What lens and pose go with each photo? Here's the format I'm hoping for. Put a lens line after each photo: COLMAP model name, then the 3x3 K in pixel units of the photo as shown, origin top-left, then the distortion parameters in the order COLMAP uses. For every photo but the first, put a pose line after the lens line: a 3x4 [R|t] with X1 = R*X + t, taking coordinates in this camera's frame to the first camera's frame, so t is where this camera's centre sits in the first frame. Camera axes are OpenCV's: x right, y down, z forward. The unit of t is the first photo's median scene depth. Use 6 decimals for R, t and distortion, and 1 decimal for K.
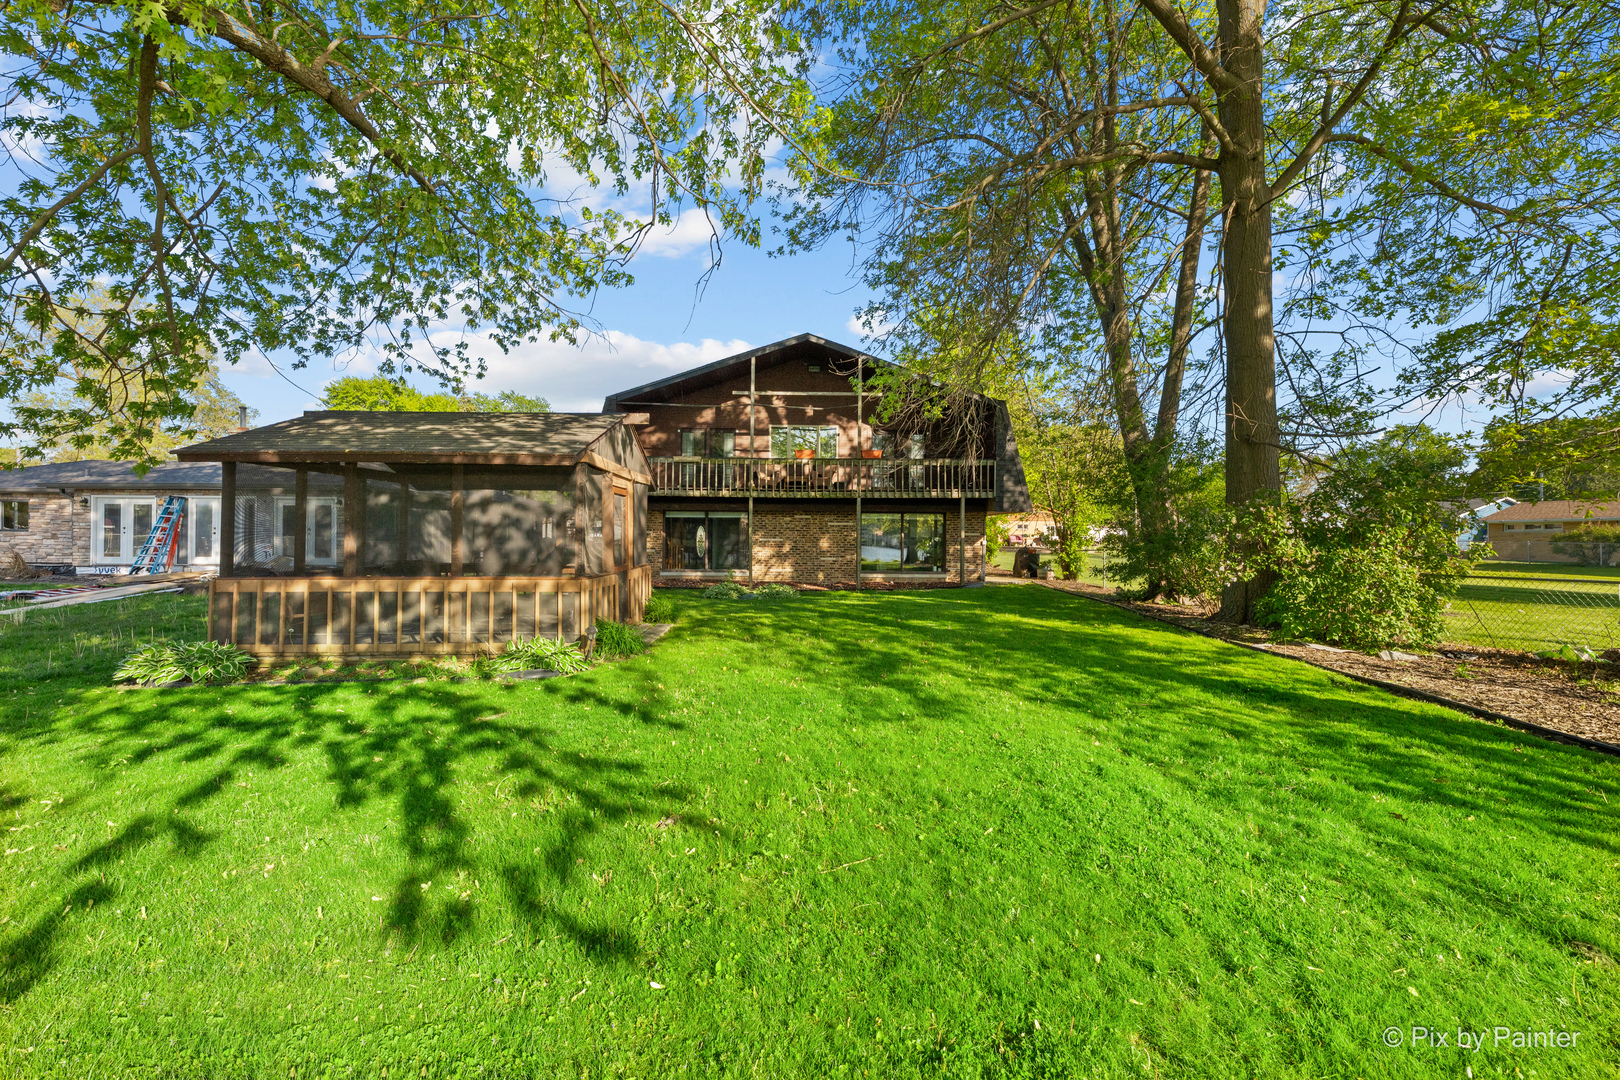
lens RADIAL K [[644.0, 0, 810.0], [0, 644.0, 540.0], [0, 0, 1]] dist [-0.003409, 0.000349]
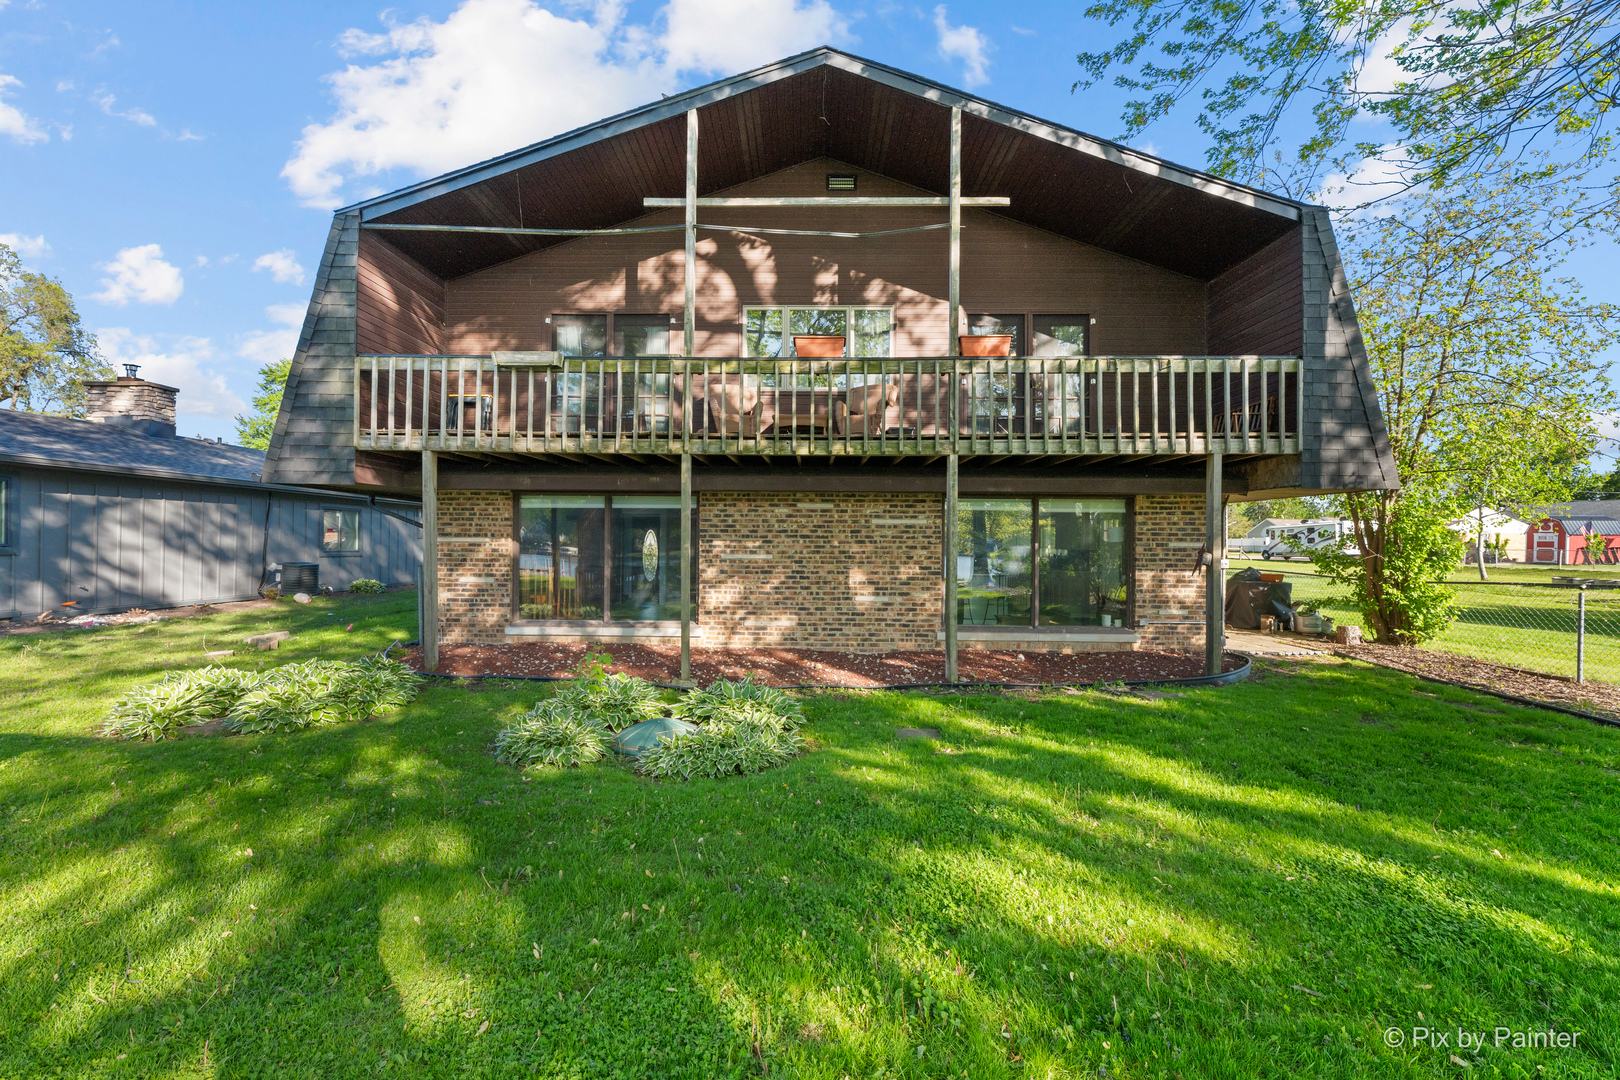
lens RADIAL K [[644.0, 0, 810.0], [0, 644.0, 540.0], [0, 0, 1]] dist [-0.003409, 0.000349]
pose [[0.999390, 0.000237, -0.034931, 0.000633], [-0.000594, 0.999947, -0.010233, -0.008156], [0.034927, 0.010248, 0.999337, 0.588422]]
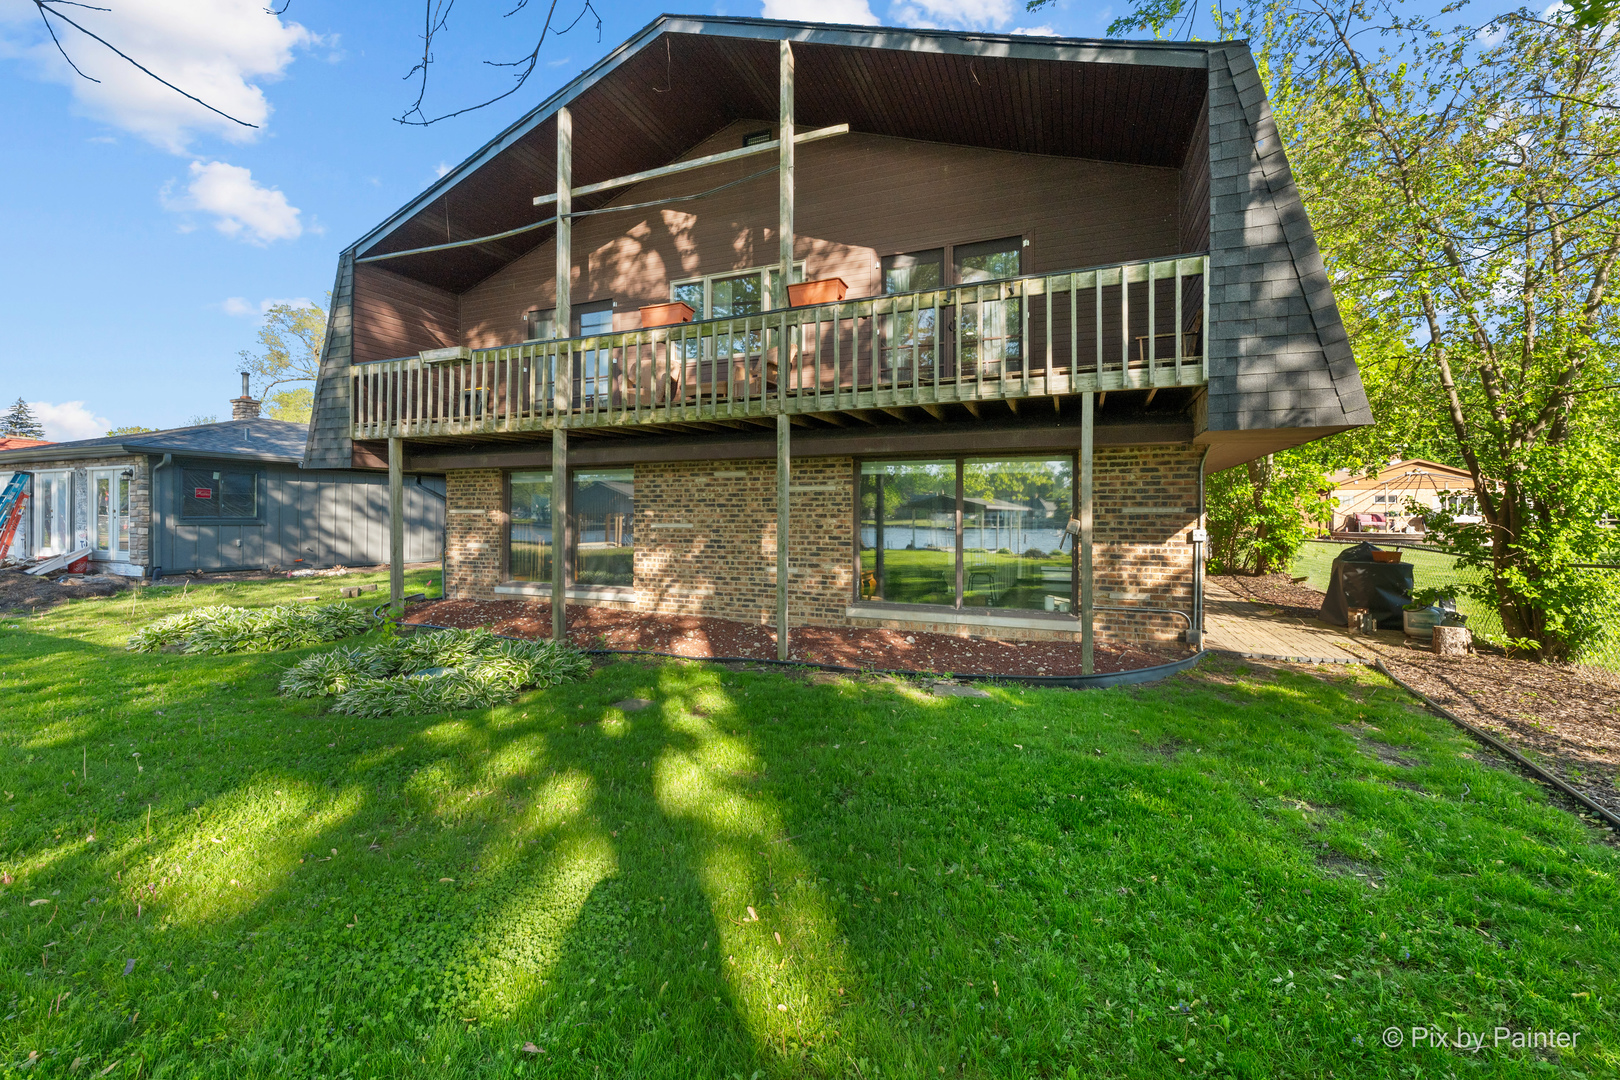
lens RADIAL K [[657.7, 0, 811.9], [0, 657.7, 514.0], [0, 0, 1]] dist [-0.001720, -0.000036]
pose [[0.916939, -0.006145, -0.398981, 0.239263], [0.001949, 0.999938, -0.010923, -0.003786], [0.399024, 0.009238, 0.916894, 0.649357]]
